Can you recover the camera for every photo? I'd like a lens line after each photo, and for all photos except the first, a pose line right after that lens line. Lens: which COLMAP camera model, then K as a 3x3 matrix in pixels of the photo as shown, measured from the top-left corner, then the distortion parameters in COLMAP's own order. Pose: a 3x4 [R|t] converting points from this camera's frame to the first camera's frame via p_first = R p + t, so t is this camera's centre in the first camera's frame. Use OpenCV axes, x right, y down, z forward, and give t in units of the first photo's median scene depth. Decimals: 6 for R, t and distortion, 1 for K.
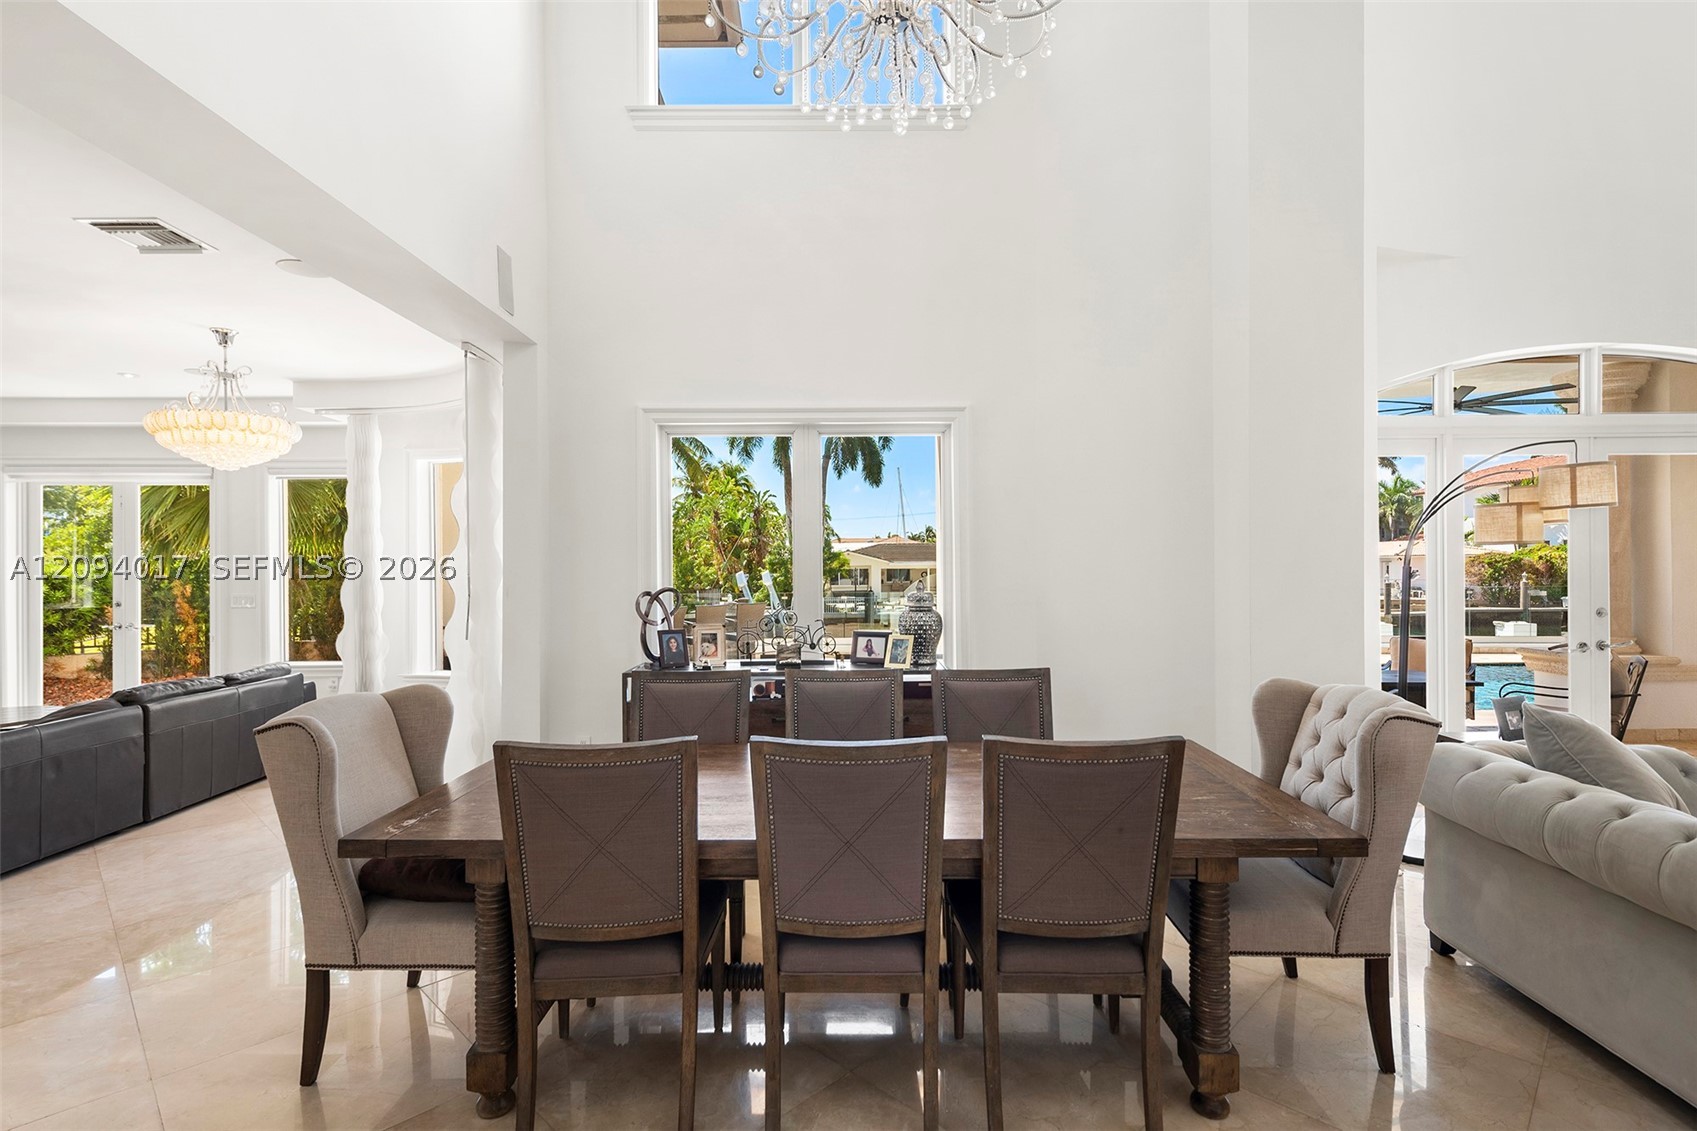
lens RADIAL K [[791.8, 0, 861.7], [0, 791.8, 566.3], [0, 0, 1]] dist [0.005808, -0.000709]
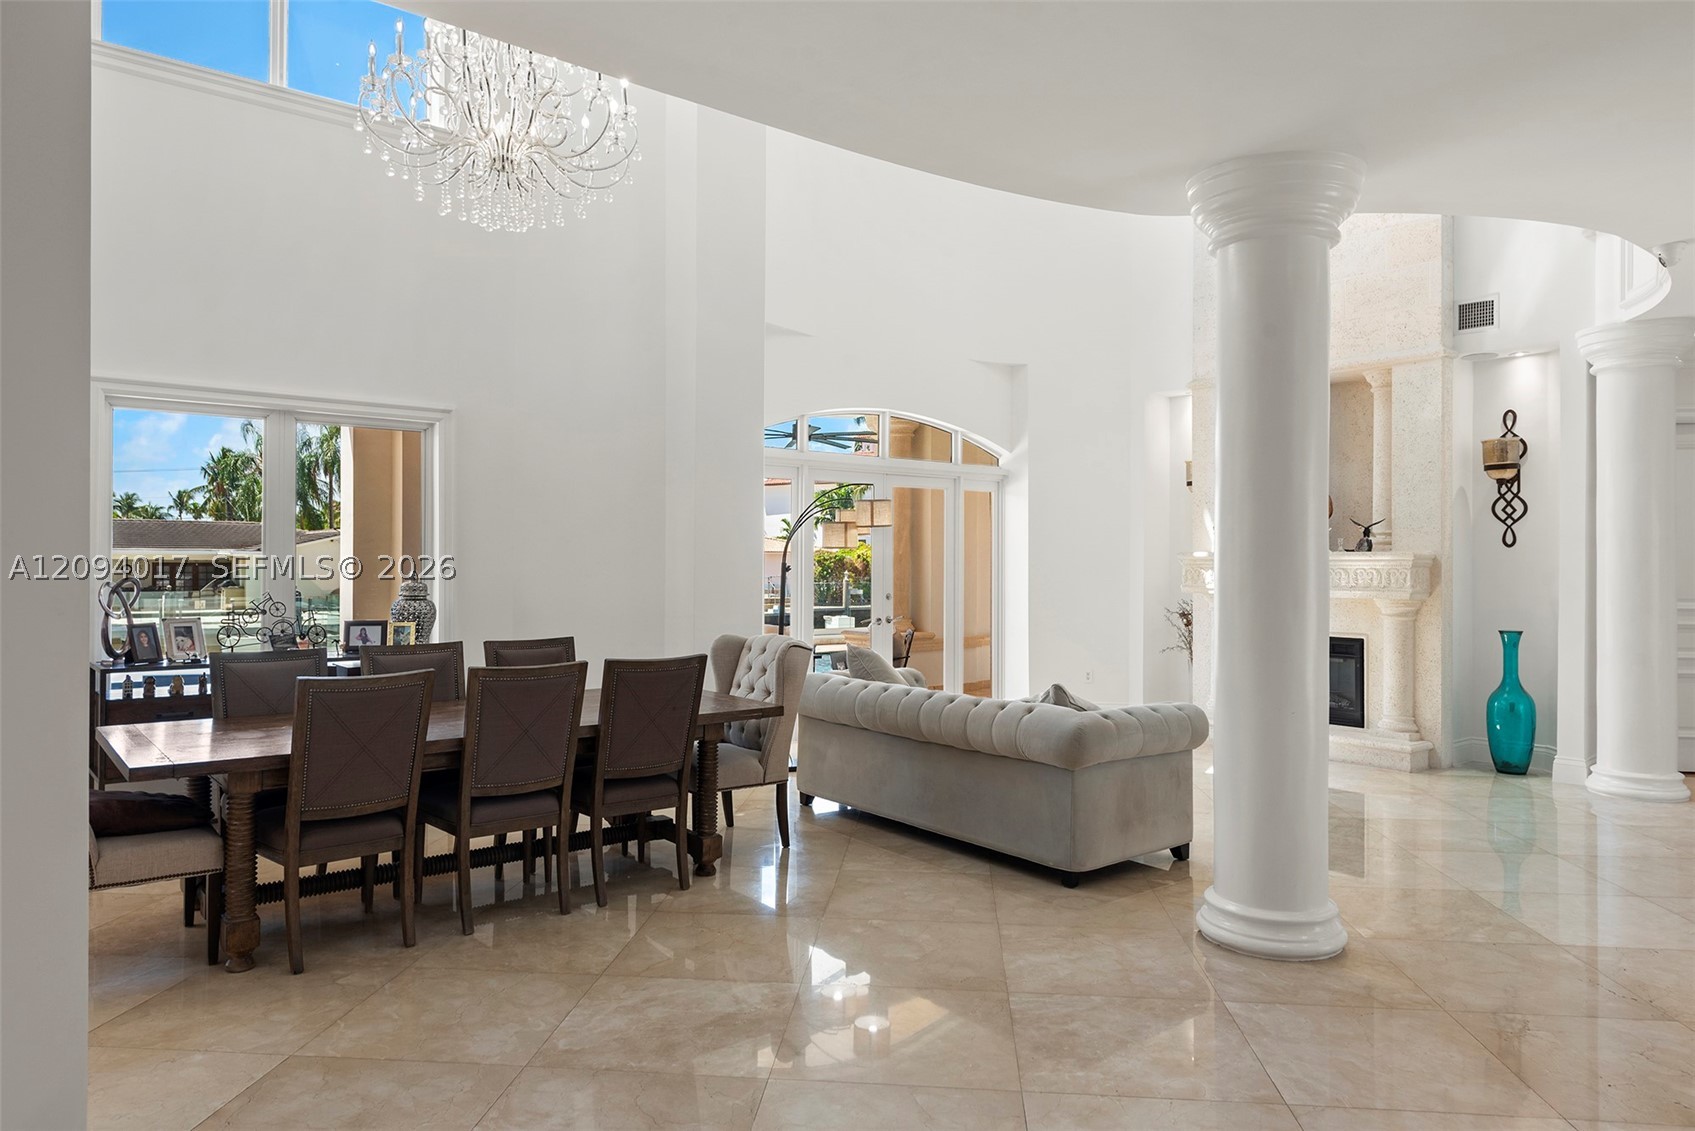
lens RADIAL K [[1082.0, 0, 847.5], [0, 1082.0, 565.5], [0, 0, 1]] dist [-0.004293, -0.000969]
pose [[0.767234, 0.008555, 0.641310, -0.412496], [-0.011703, 0.999931, 0.000661, 0.002273], [-0.641261, -0.008012, 0.767281, -0.490204]]
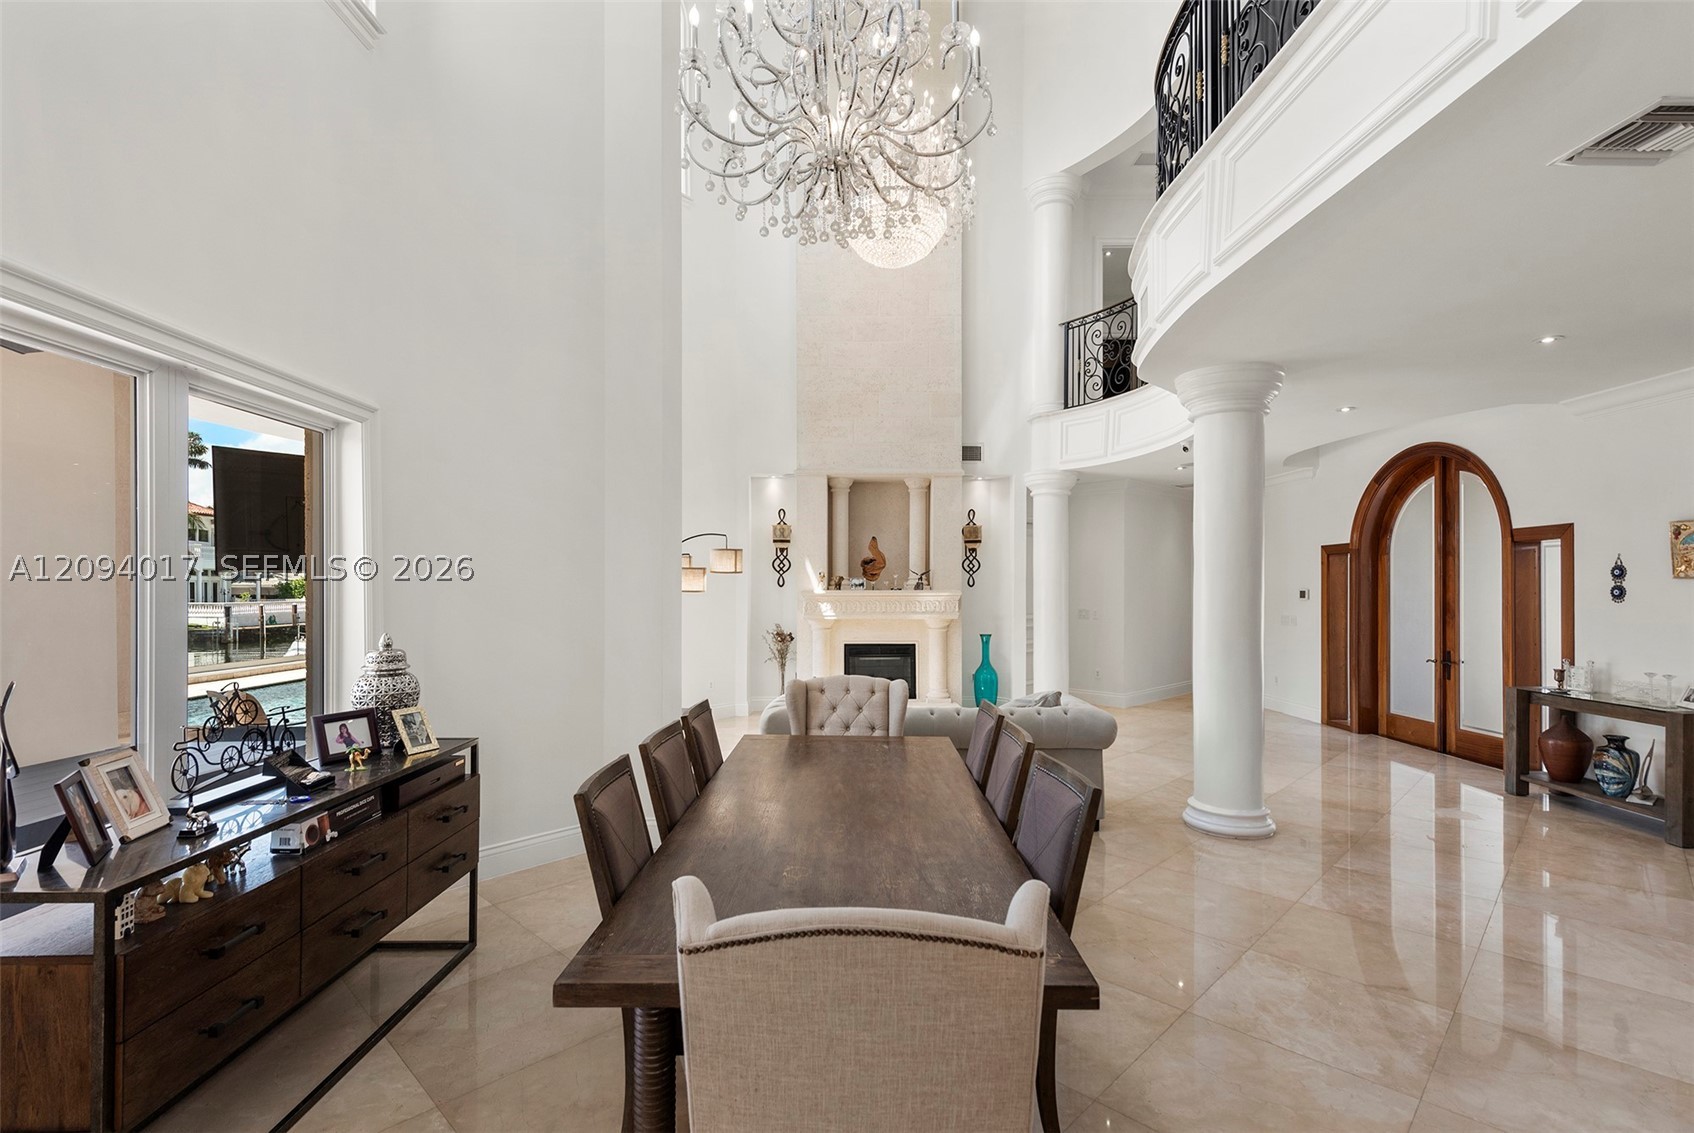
lens RADIAL K [[766.1, 0, 846.9], [0, 766.1, 573.7], [0, 0, 1]] dist [0.014687, -0.000719]
pose [[-0.007225, 0.026925, 0.999611, -0.661373], [0.000761, 0.999637, -0.026920, -0.018796], [-0.999974, 0.000566, -0.007242, 0.573020]]
